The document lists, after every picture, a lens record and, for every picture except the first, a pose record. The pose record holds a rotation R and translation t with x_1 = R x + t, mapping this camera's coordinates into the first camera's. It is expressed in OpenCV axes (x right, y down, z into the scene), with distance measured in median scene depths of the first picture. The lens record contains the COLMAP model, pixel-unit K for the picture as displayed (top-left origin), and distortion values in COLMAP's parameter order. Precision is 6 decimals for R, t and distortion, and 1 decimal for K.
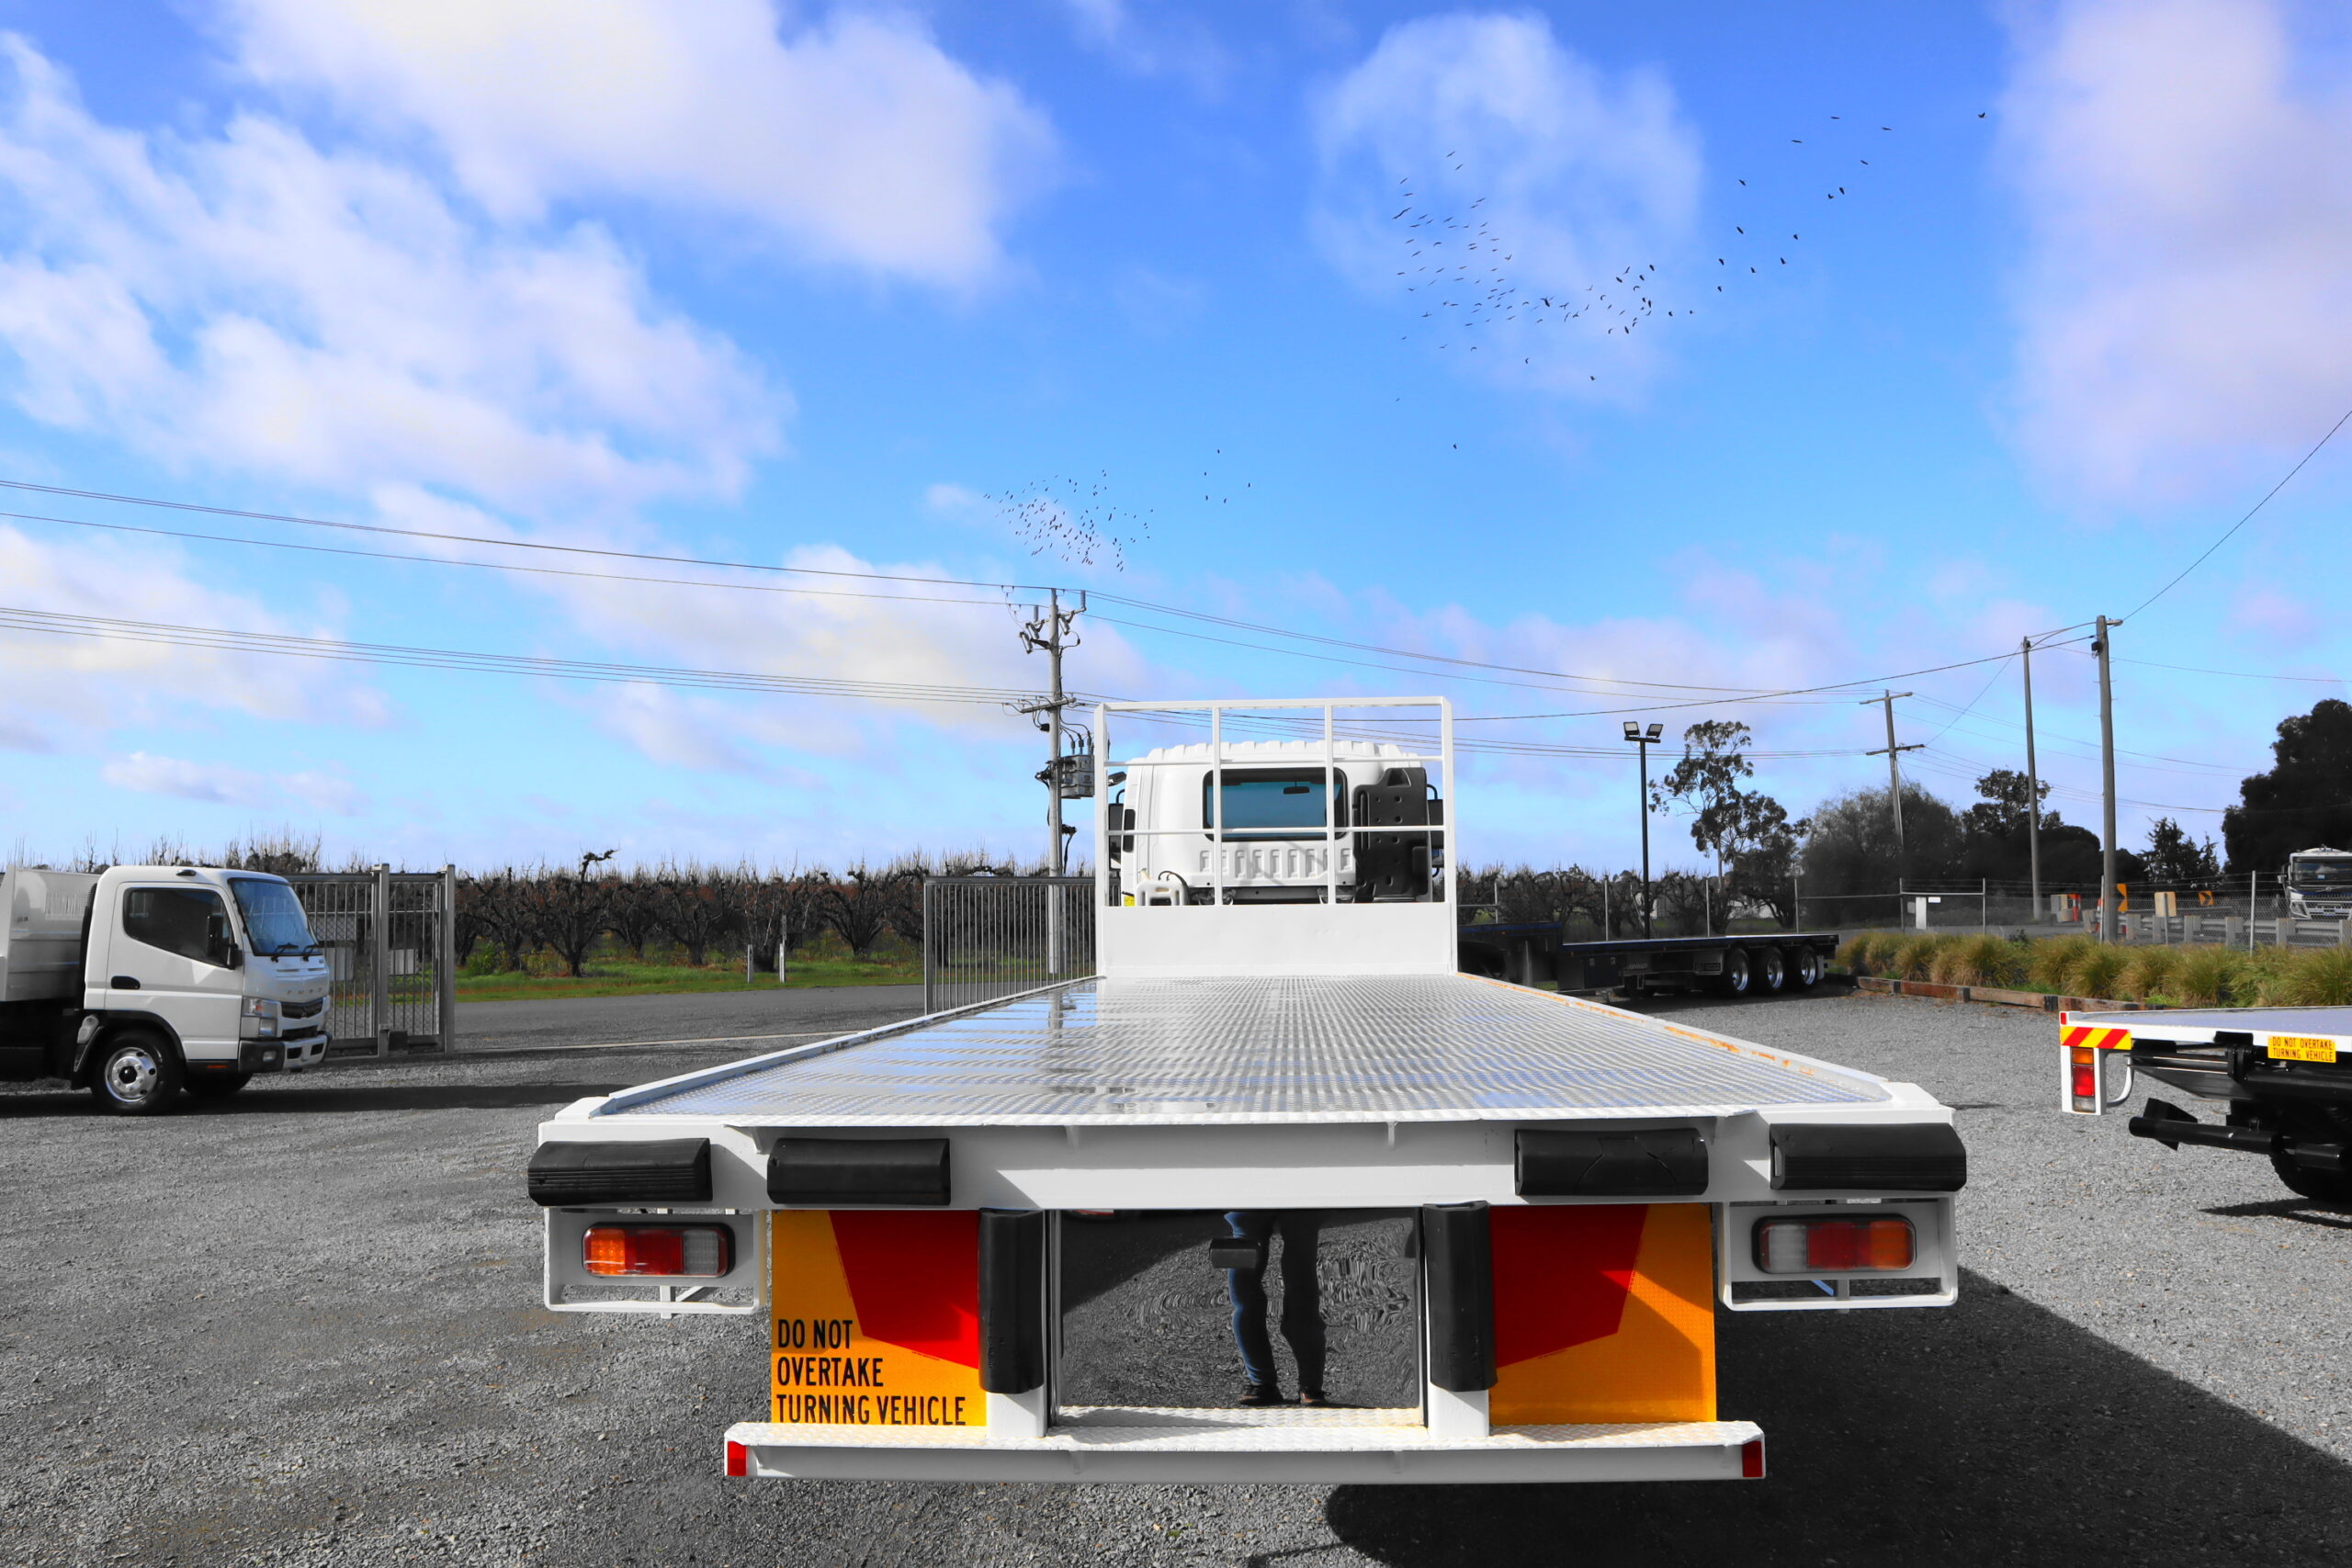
lens RADIAL K [[1690.0, 0, 1170.9], [0, 1690.0, 795.4], [0, 0, 1]] dist [-0.113279, 0.082983]
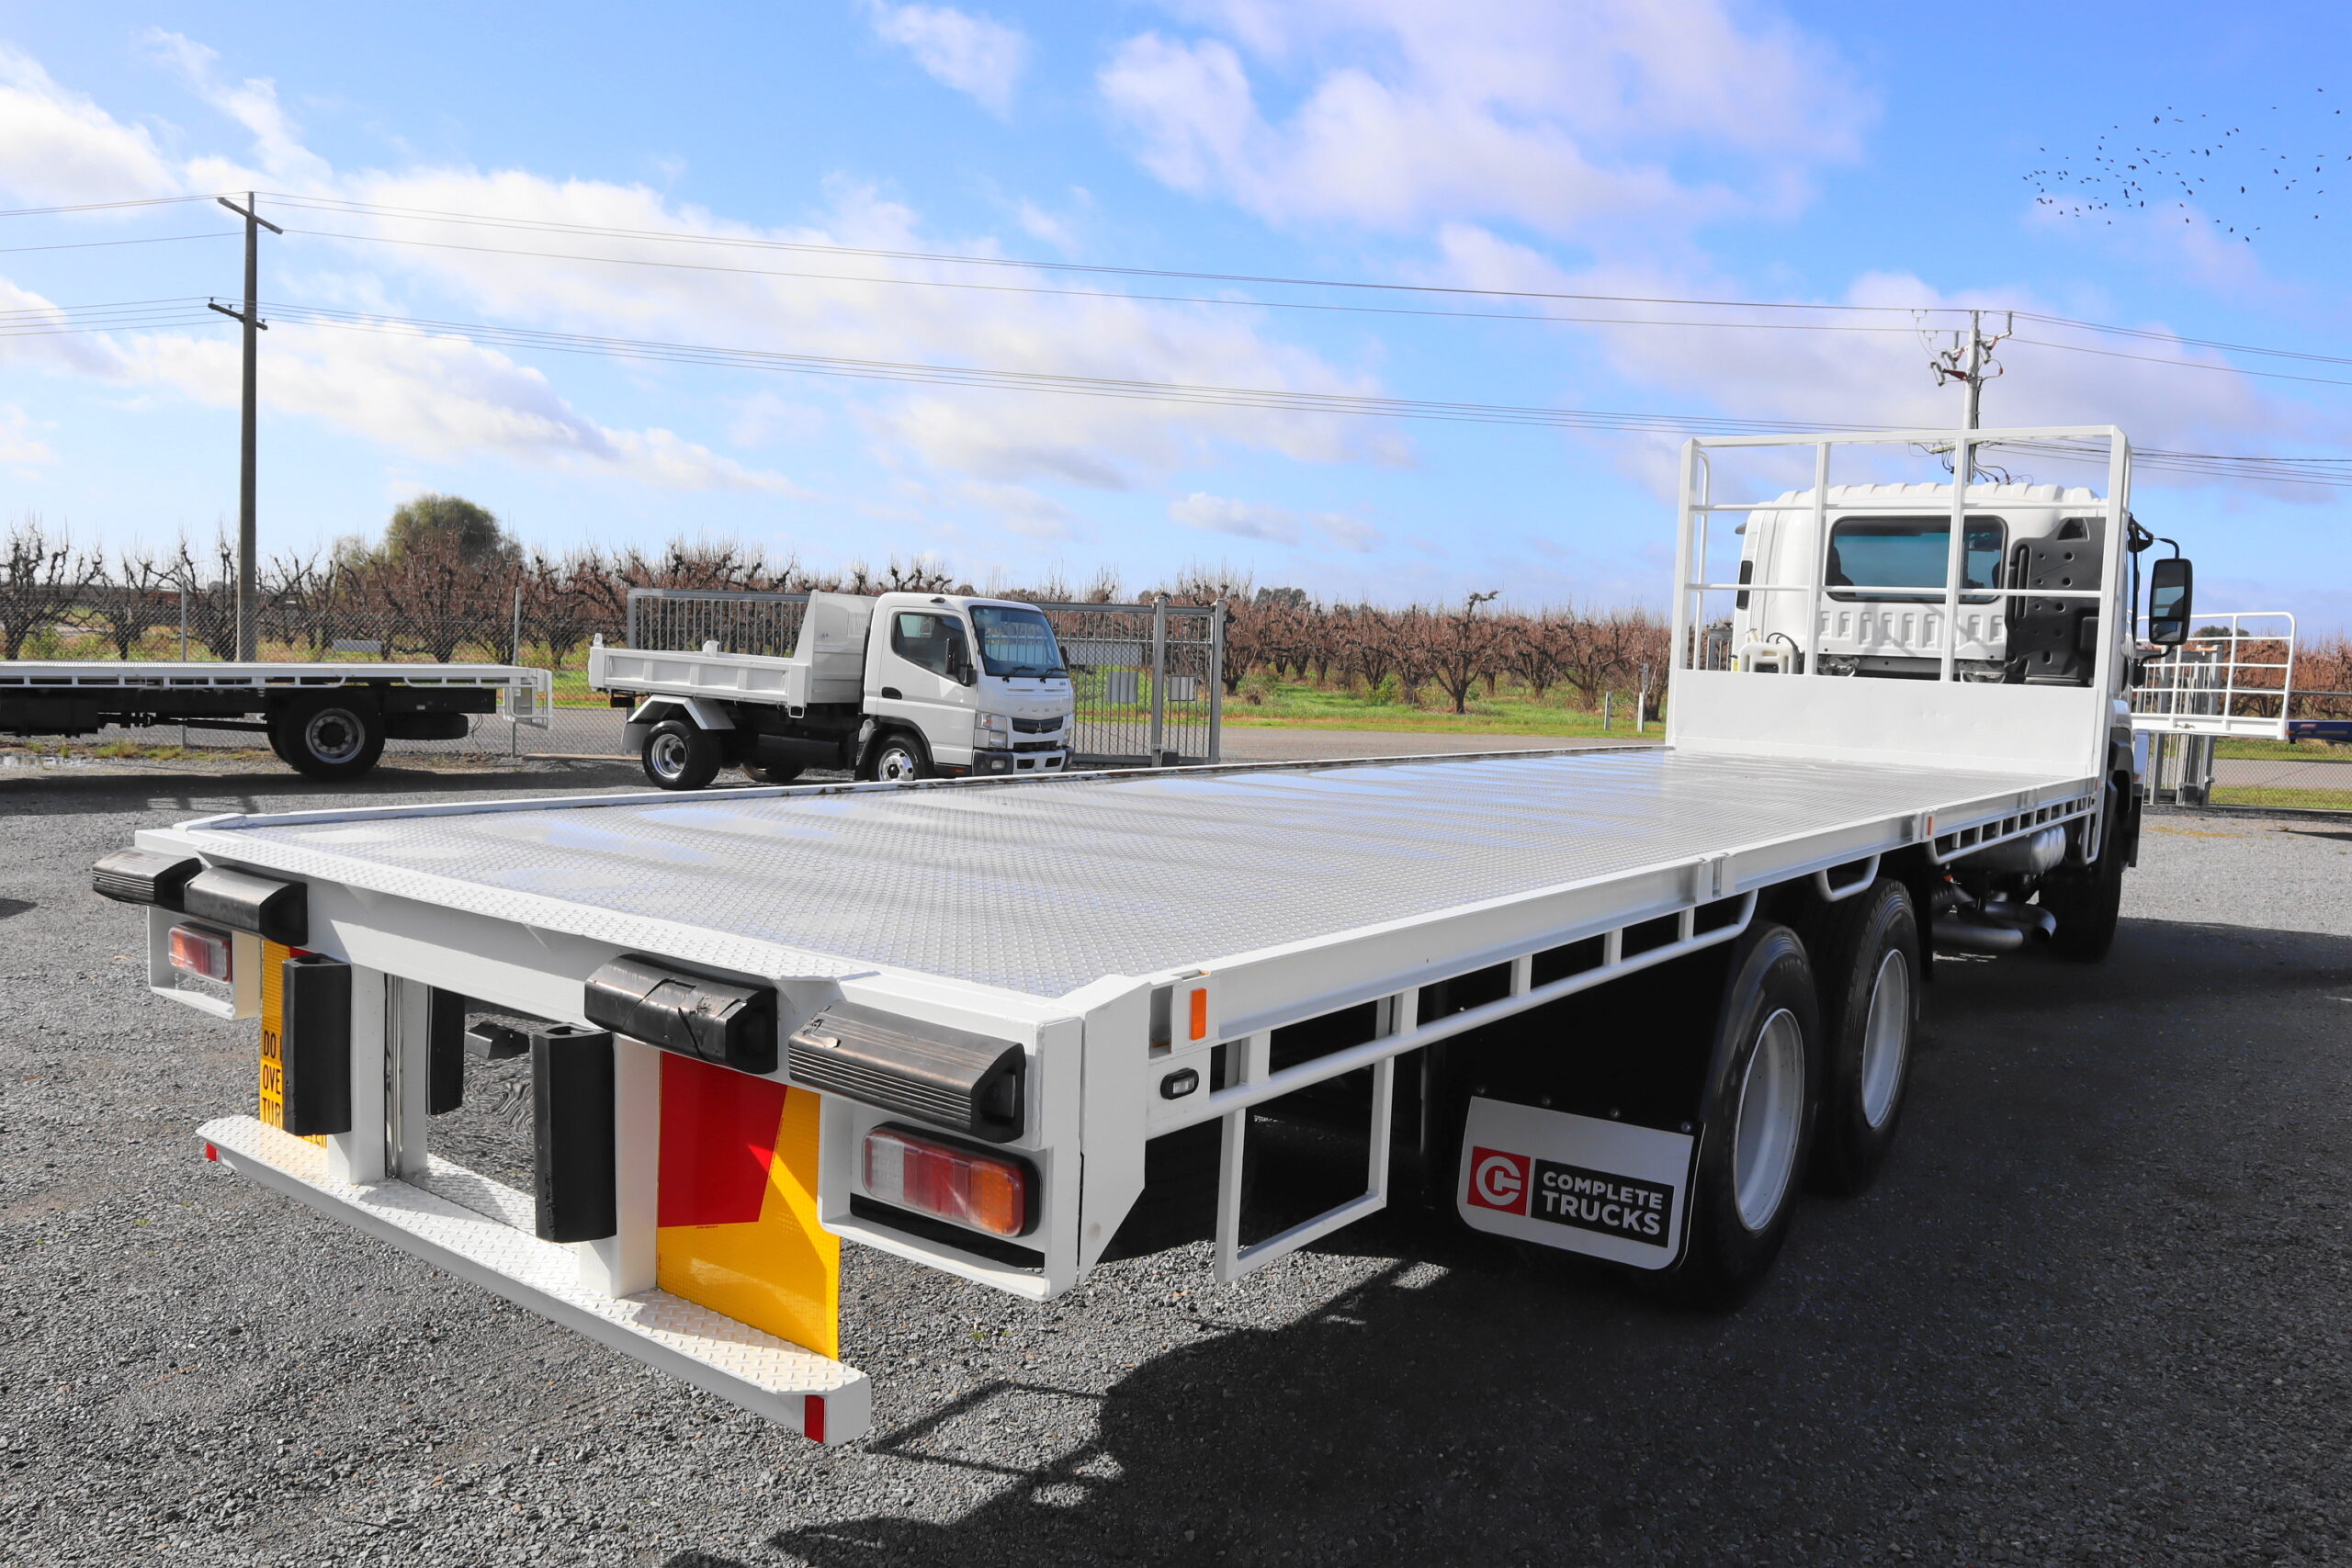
lens RADIAL K [[1690.0, 0, 1170.9], [0, 1690.0, 795.4], [0, 0, 1]] dist [-0.113279, 0.082983]
pose [[0.847245, 0.091717, -0.523224, 0.165203], [-0.011442, 0.987904, 0.154644, -0.001451], [0.531078, -0.125034, 0.838047, 0.089514]]
